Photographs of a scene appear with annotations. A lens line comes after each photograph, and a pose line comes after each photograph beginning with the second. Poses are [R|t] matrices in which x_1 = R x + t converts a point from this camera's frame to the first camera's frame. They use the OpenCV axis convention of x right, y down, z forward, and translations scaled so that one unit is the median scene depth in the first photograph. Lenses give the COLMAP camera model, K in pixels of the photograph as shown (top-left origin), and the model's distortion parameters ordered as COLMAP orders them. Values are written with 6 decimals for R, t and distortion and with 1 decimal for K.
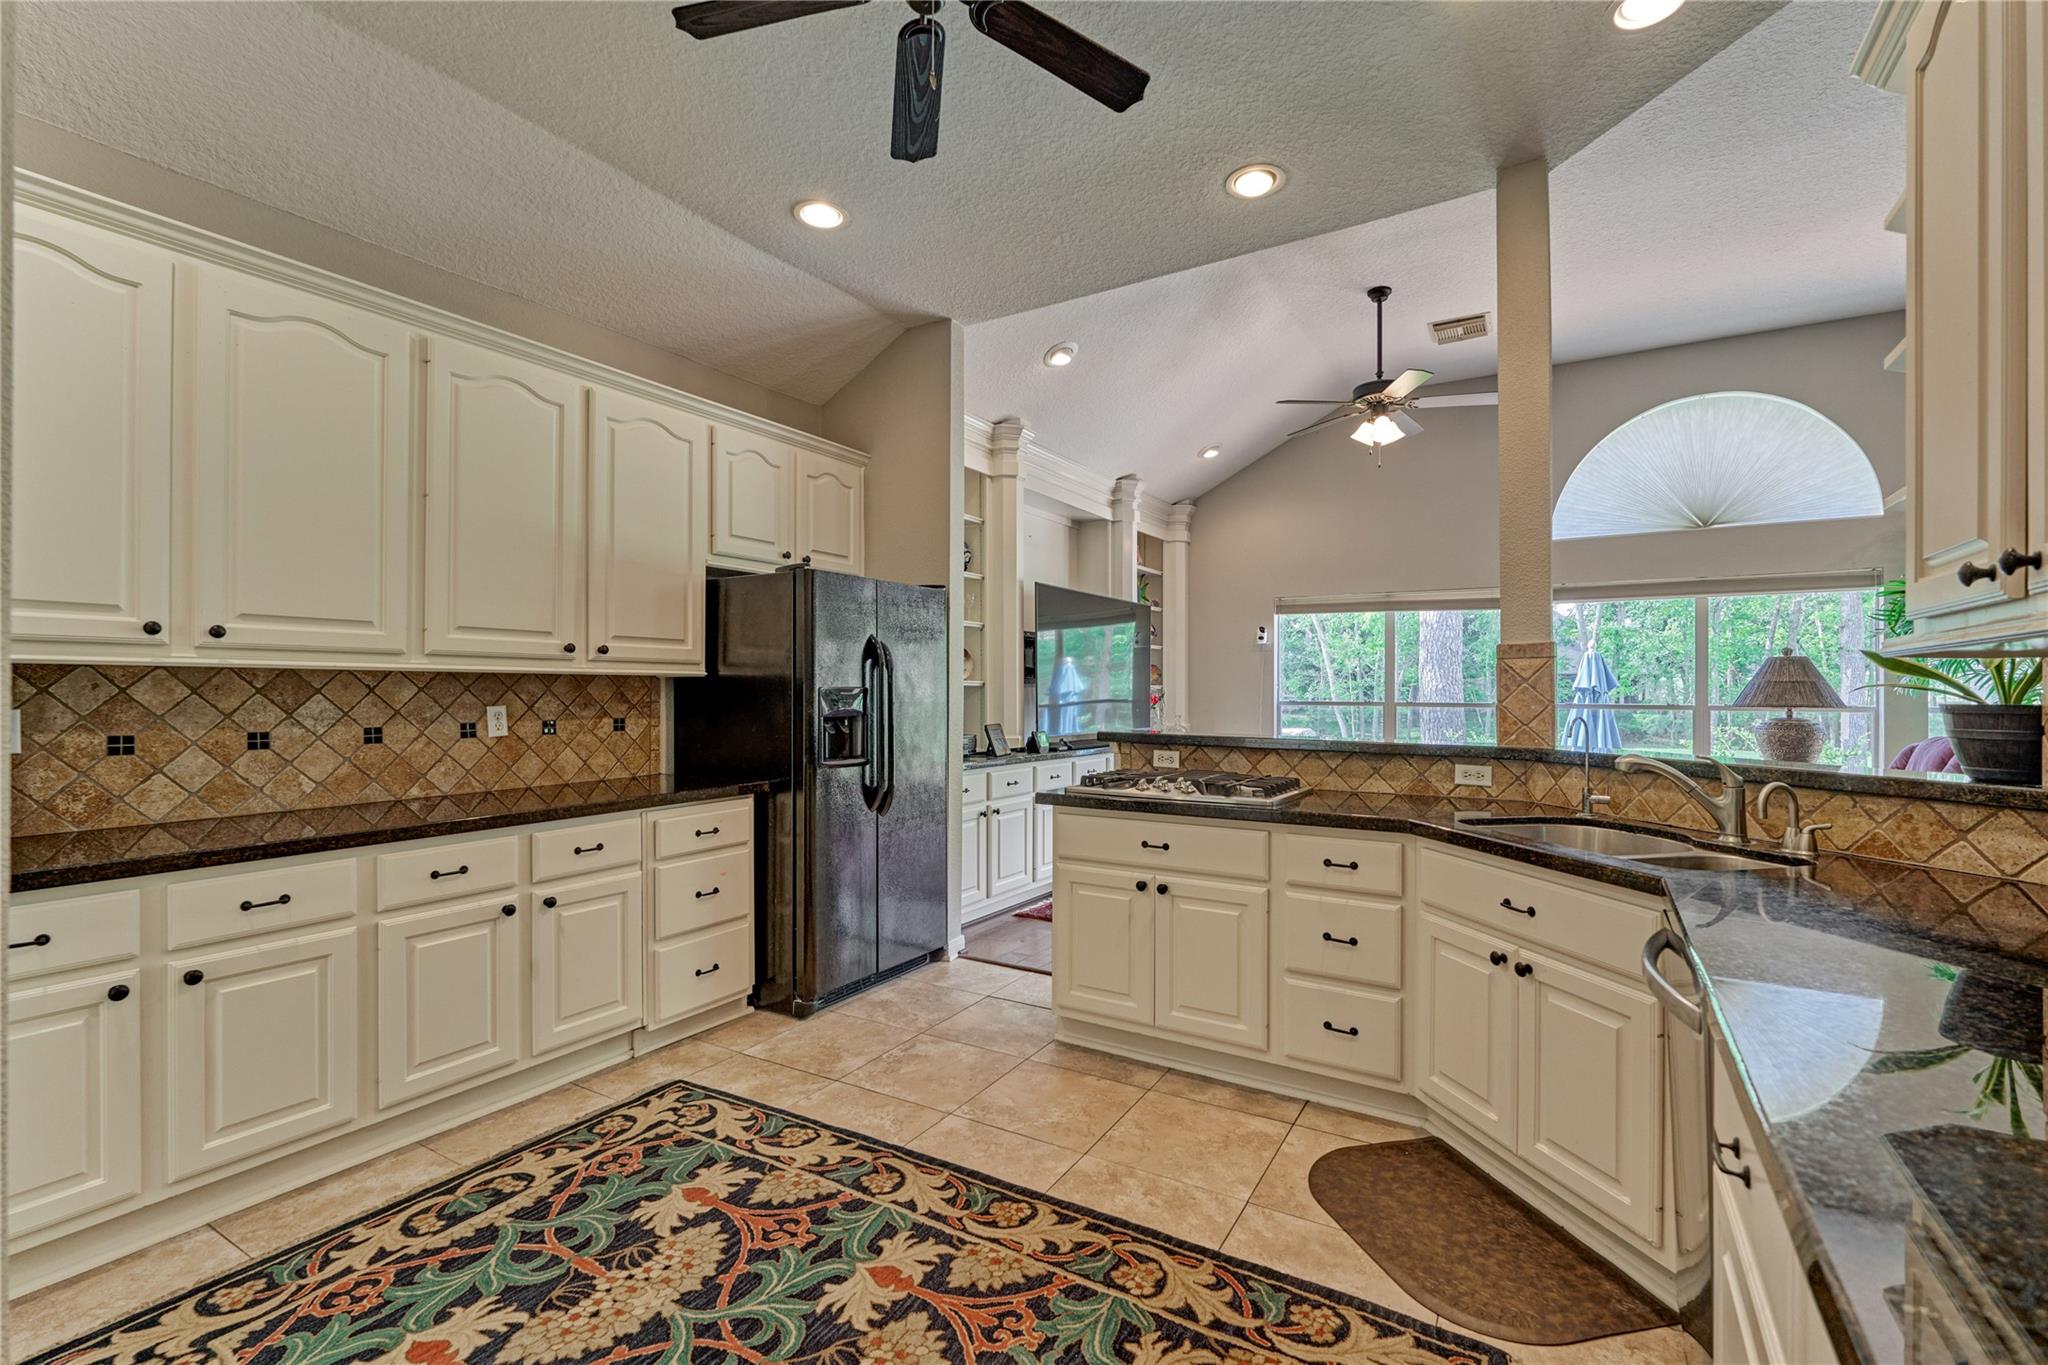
lens RADIAL K [[906.2, 0, 1028.9], [0, 906.2, 676.7], [0, 0, 1]] dist [-0.002152, -0.000850]
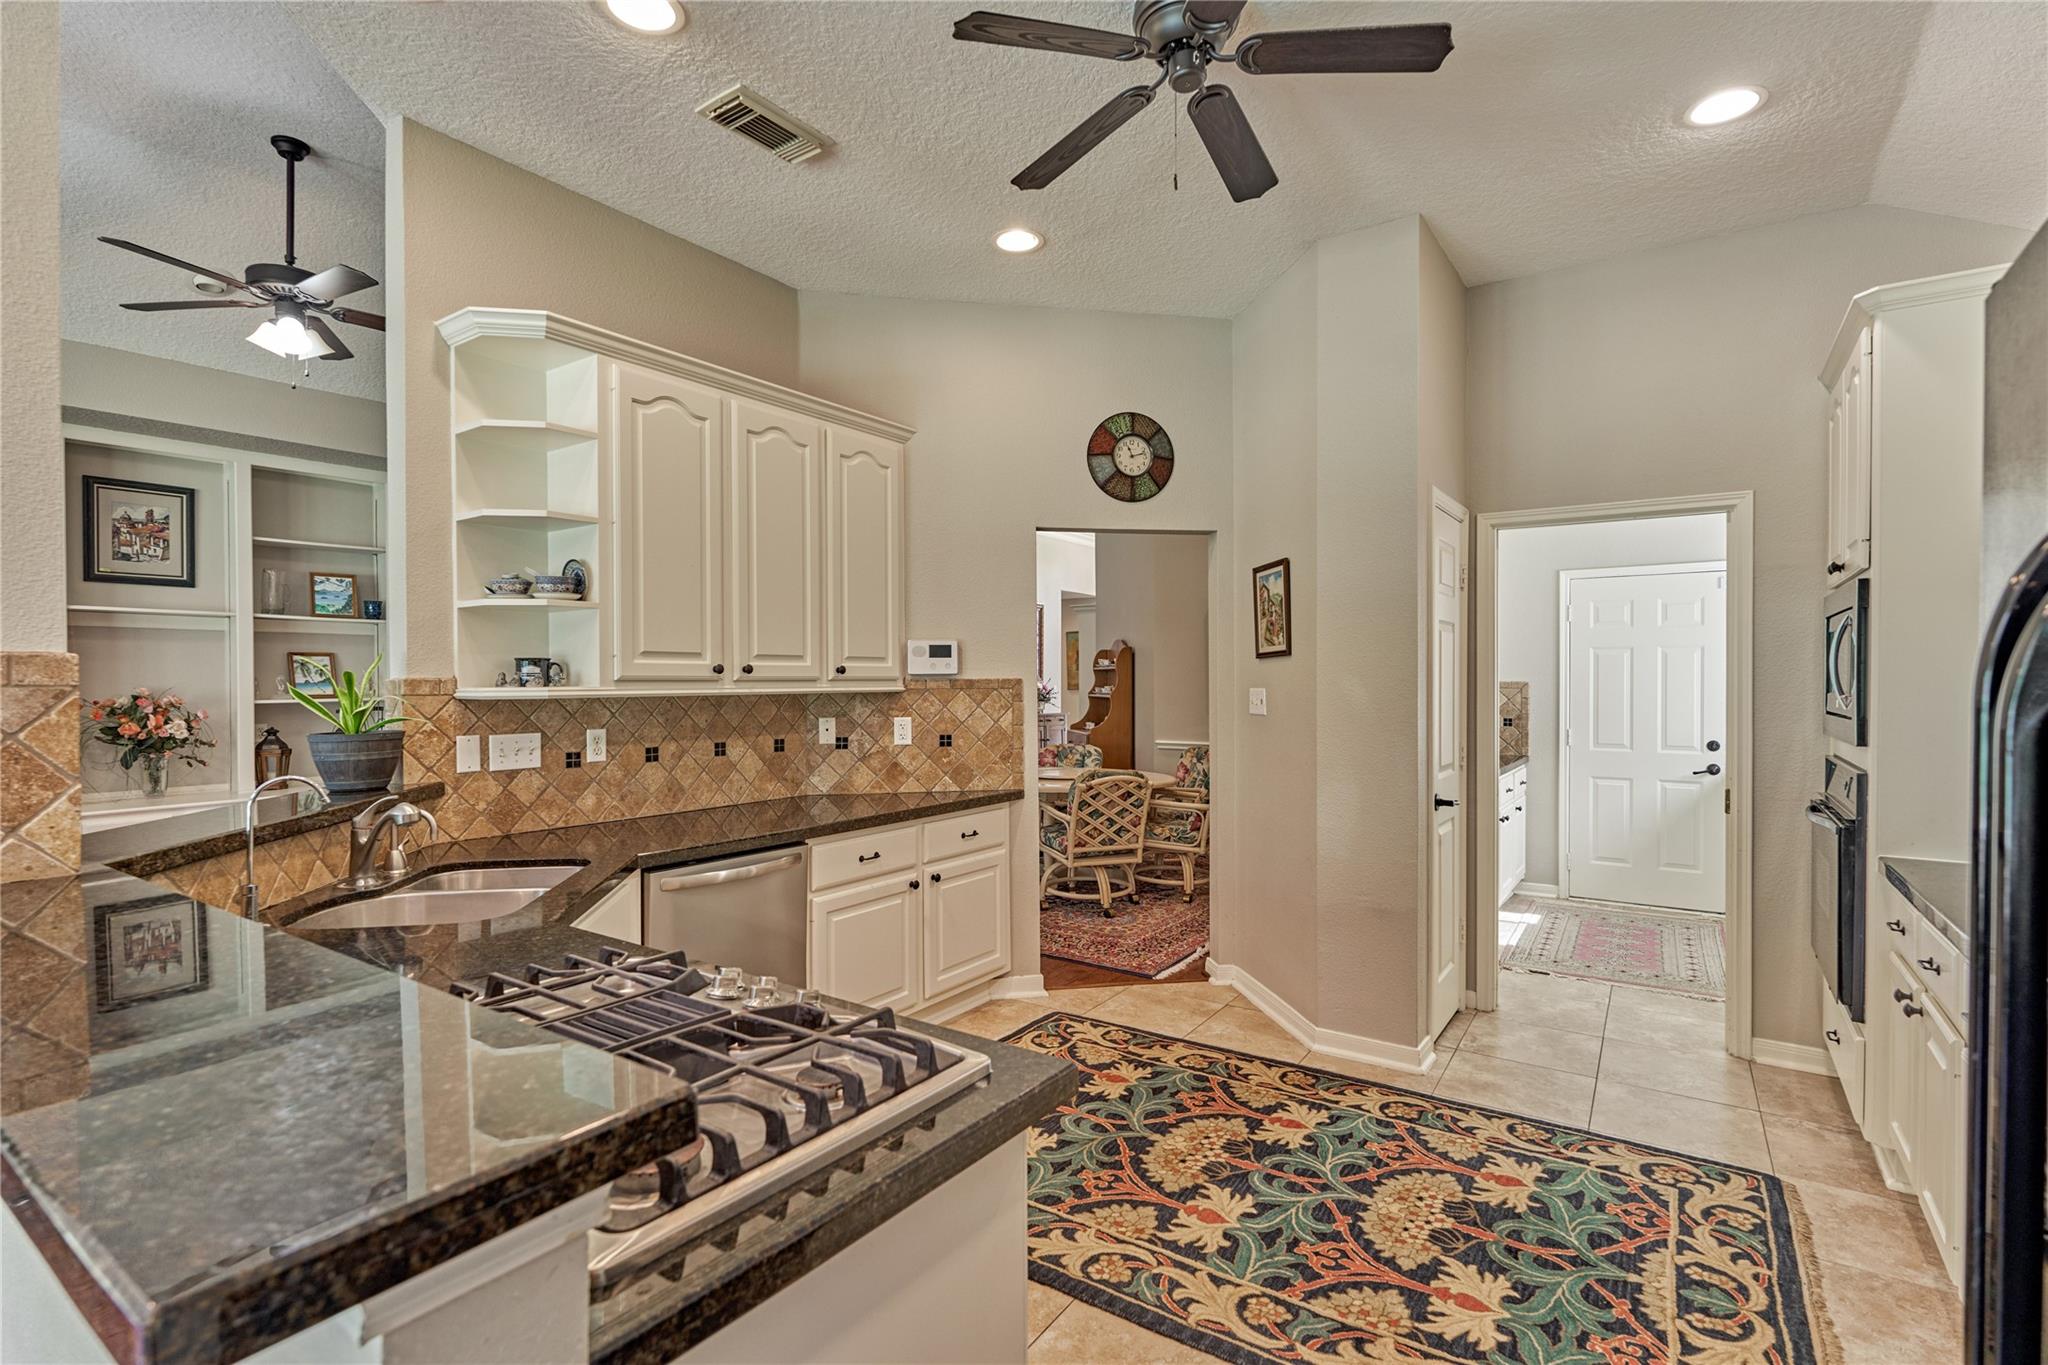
lens RADIAL K [[960.2, 0, 1028.8], [0, 960.2, 687.1], [0, 0, 1]] dist [-0.001199, -0.000349]
pose [[-0.998318, -0.000947, 0.057976, 0.005687], [-0.001350, 0.999975, -0.006907, -0.020080], [-0.057968, -0.006973, -0.998294, 1.840727]]
